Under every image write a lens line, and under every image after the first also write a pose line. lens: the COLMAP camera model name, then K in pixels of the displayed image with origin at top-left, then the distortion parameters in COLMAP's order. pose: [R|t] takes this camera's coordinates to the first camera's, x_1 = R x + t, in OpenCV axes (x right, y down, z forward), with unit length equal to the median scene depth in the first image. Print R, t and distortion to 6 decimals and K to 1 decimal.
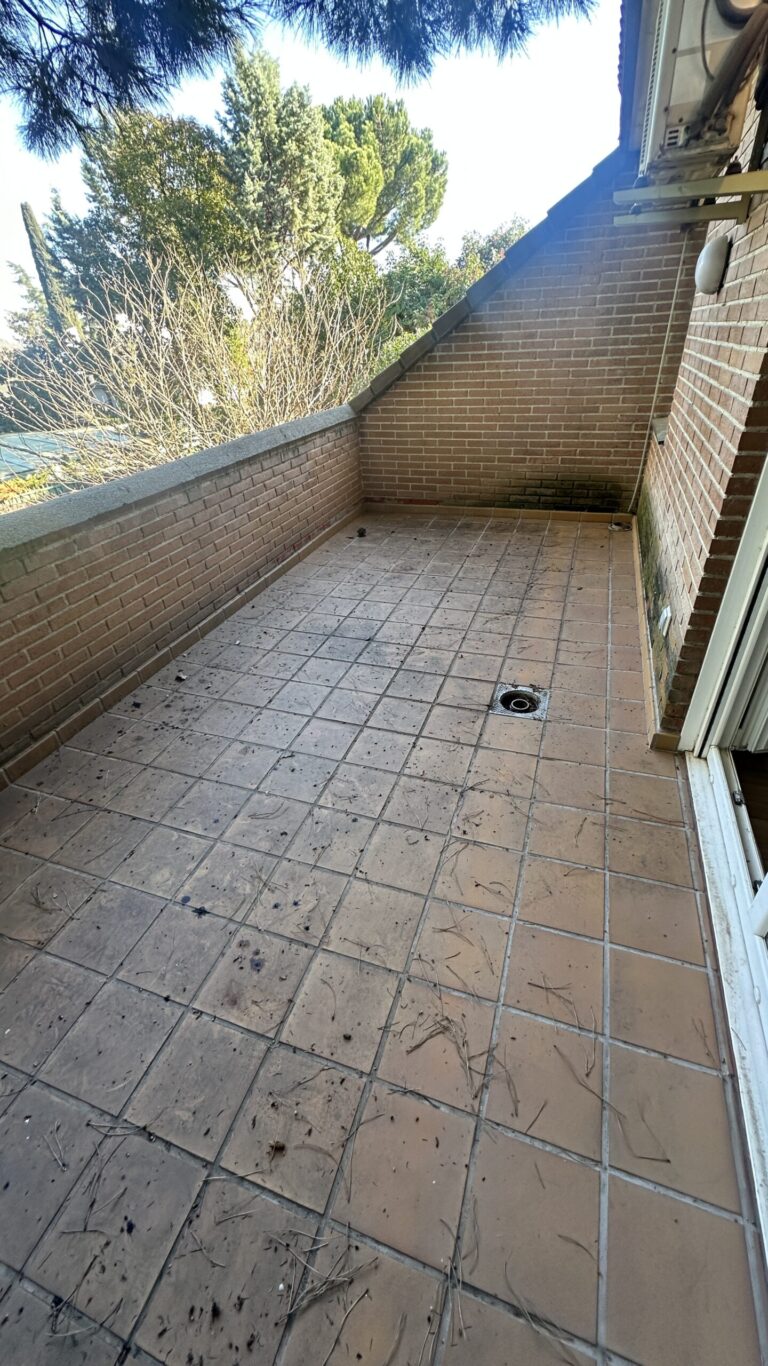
lens RADIAL K [[542.6, 0, 386.8], [0, 542.6, 680.7], [0, 0, 1]] dist [-0.002051, 0.000220]
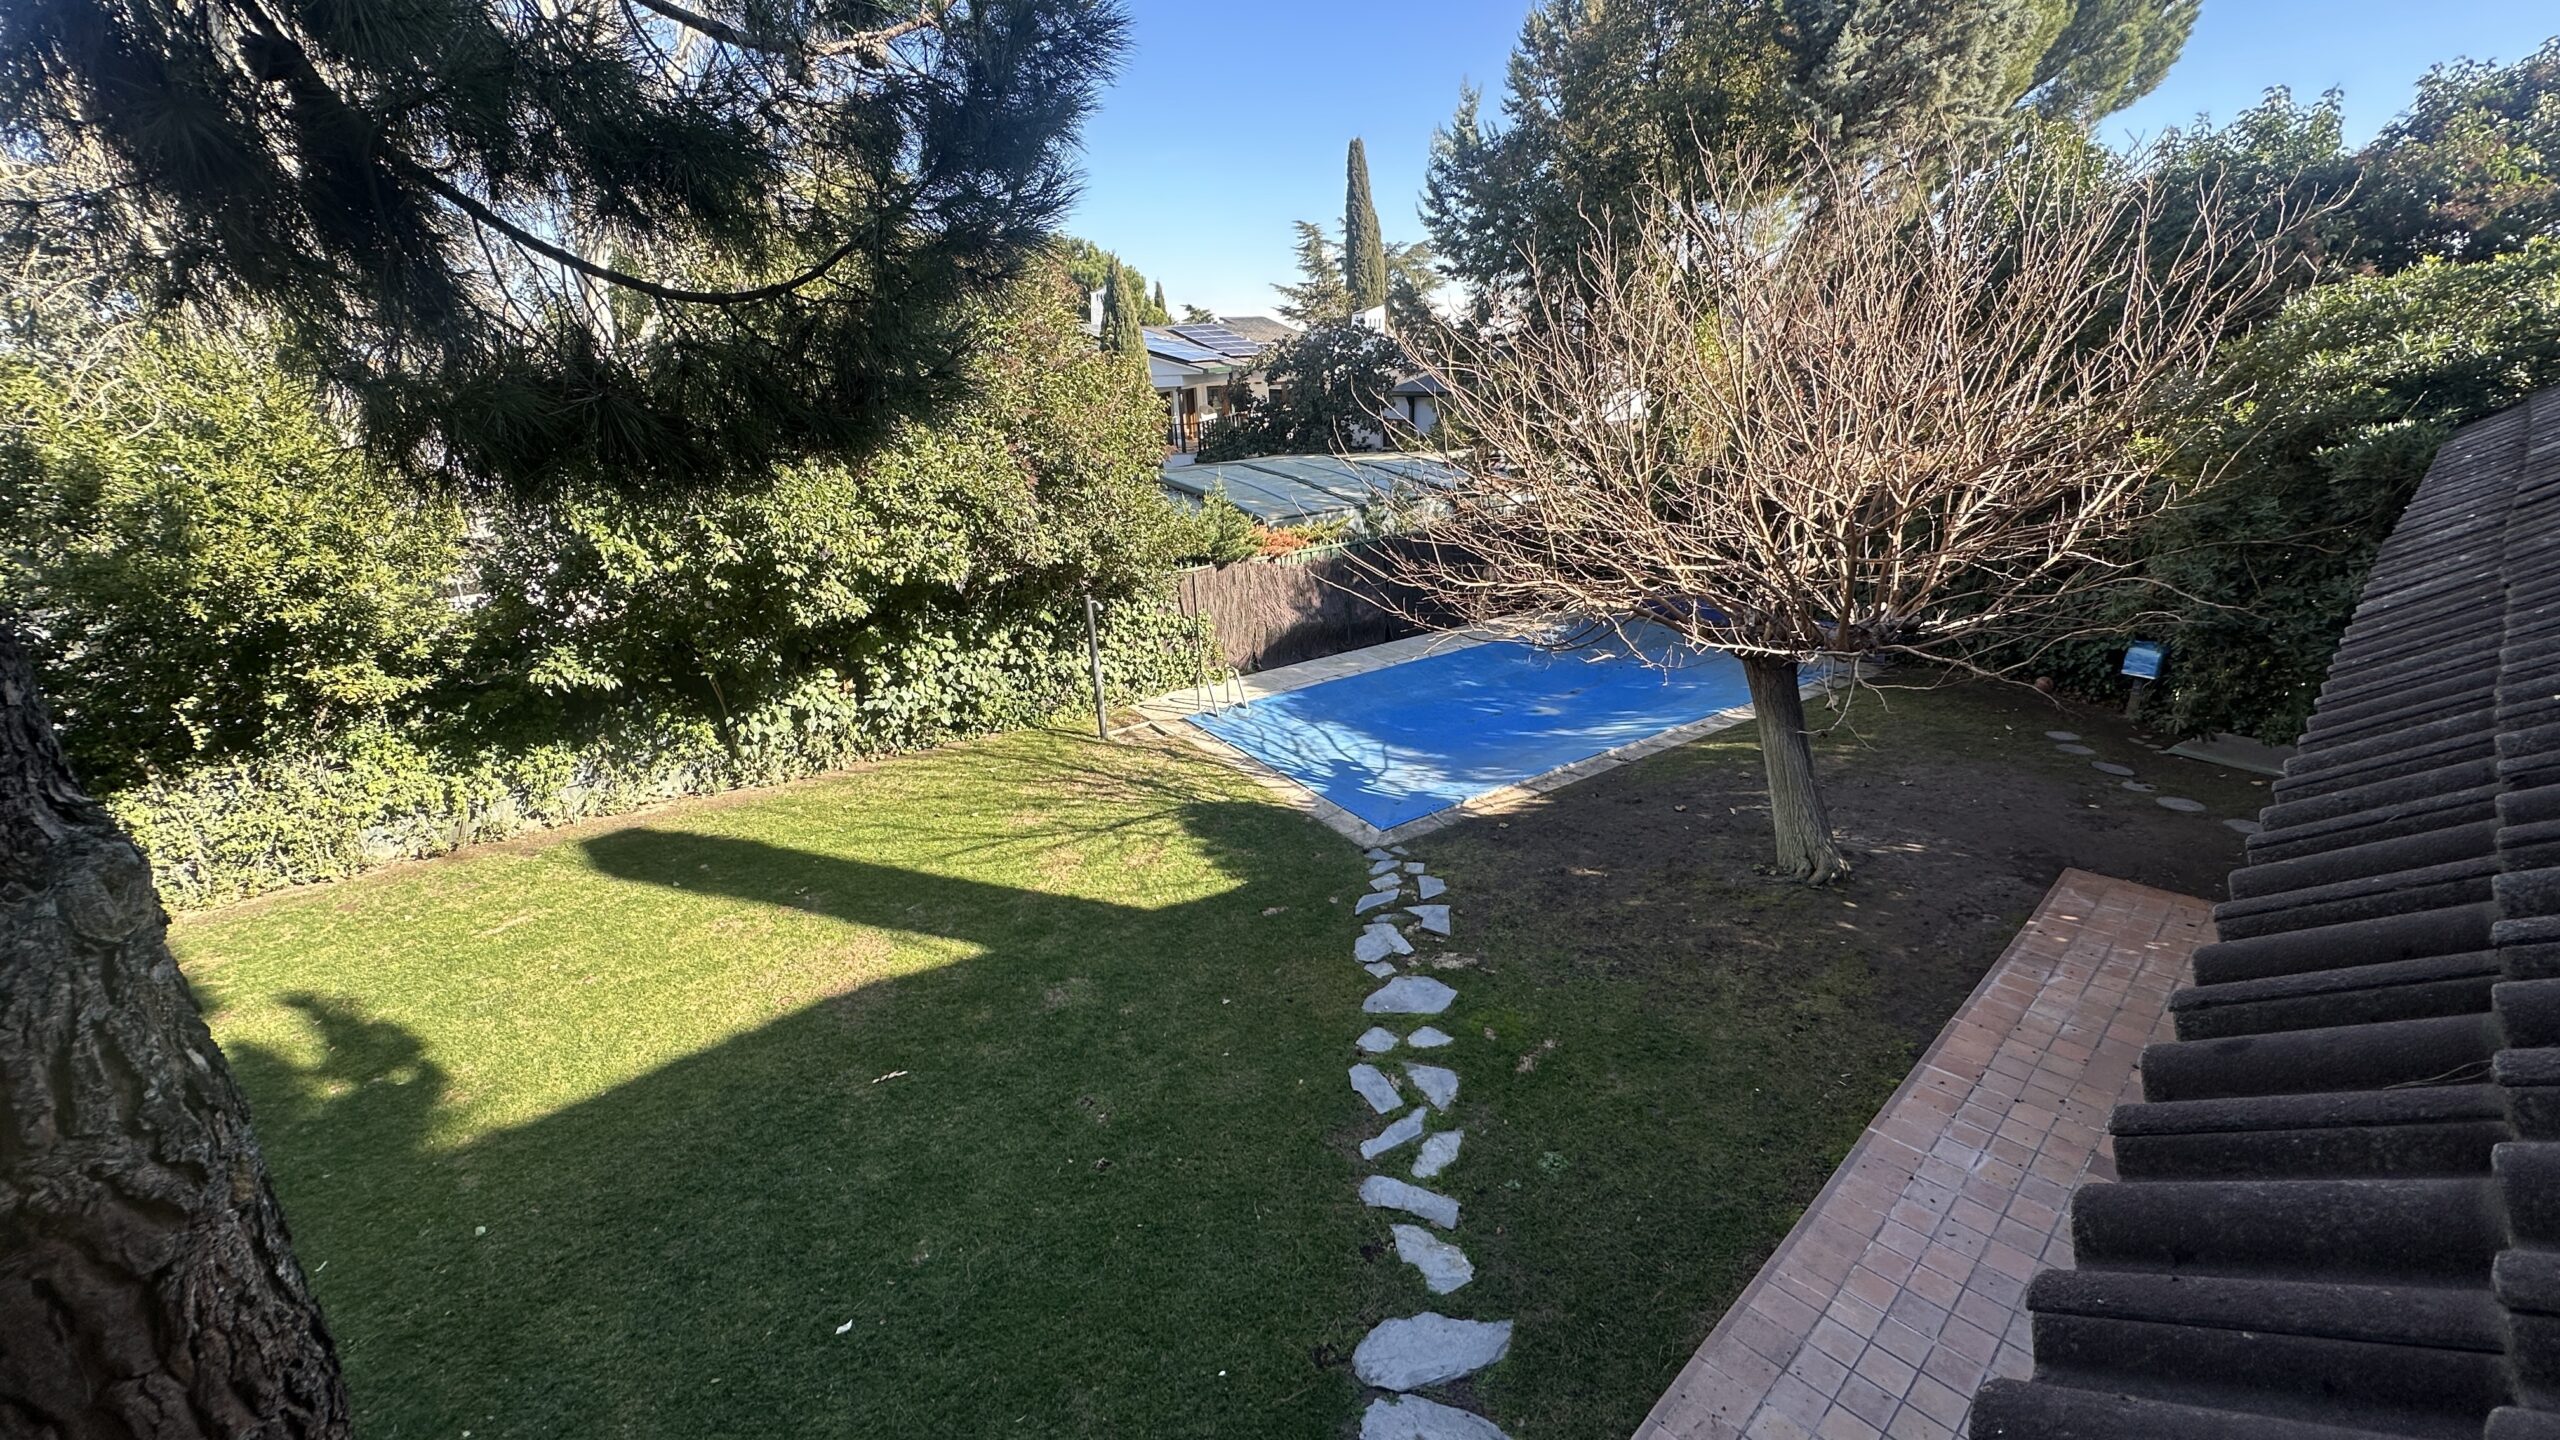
lens RADIAL K [[1016.8, 0, 1278.8], [0, 1016.8, 721.0], [0, 0, 1]] dist [-0.002051, 0.000220]
pose [[0.873713, 0.172028, -0.455008, -0.150038], [-0.256375, 0.957770, -0.130185, -0.011144], [0.413398, 0.230397, 0.880920, 0.044748]]
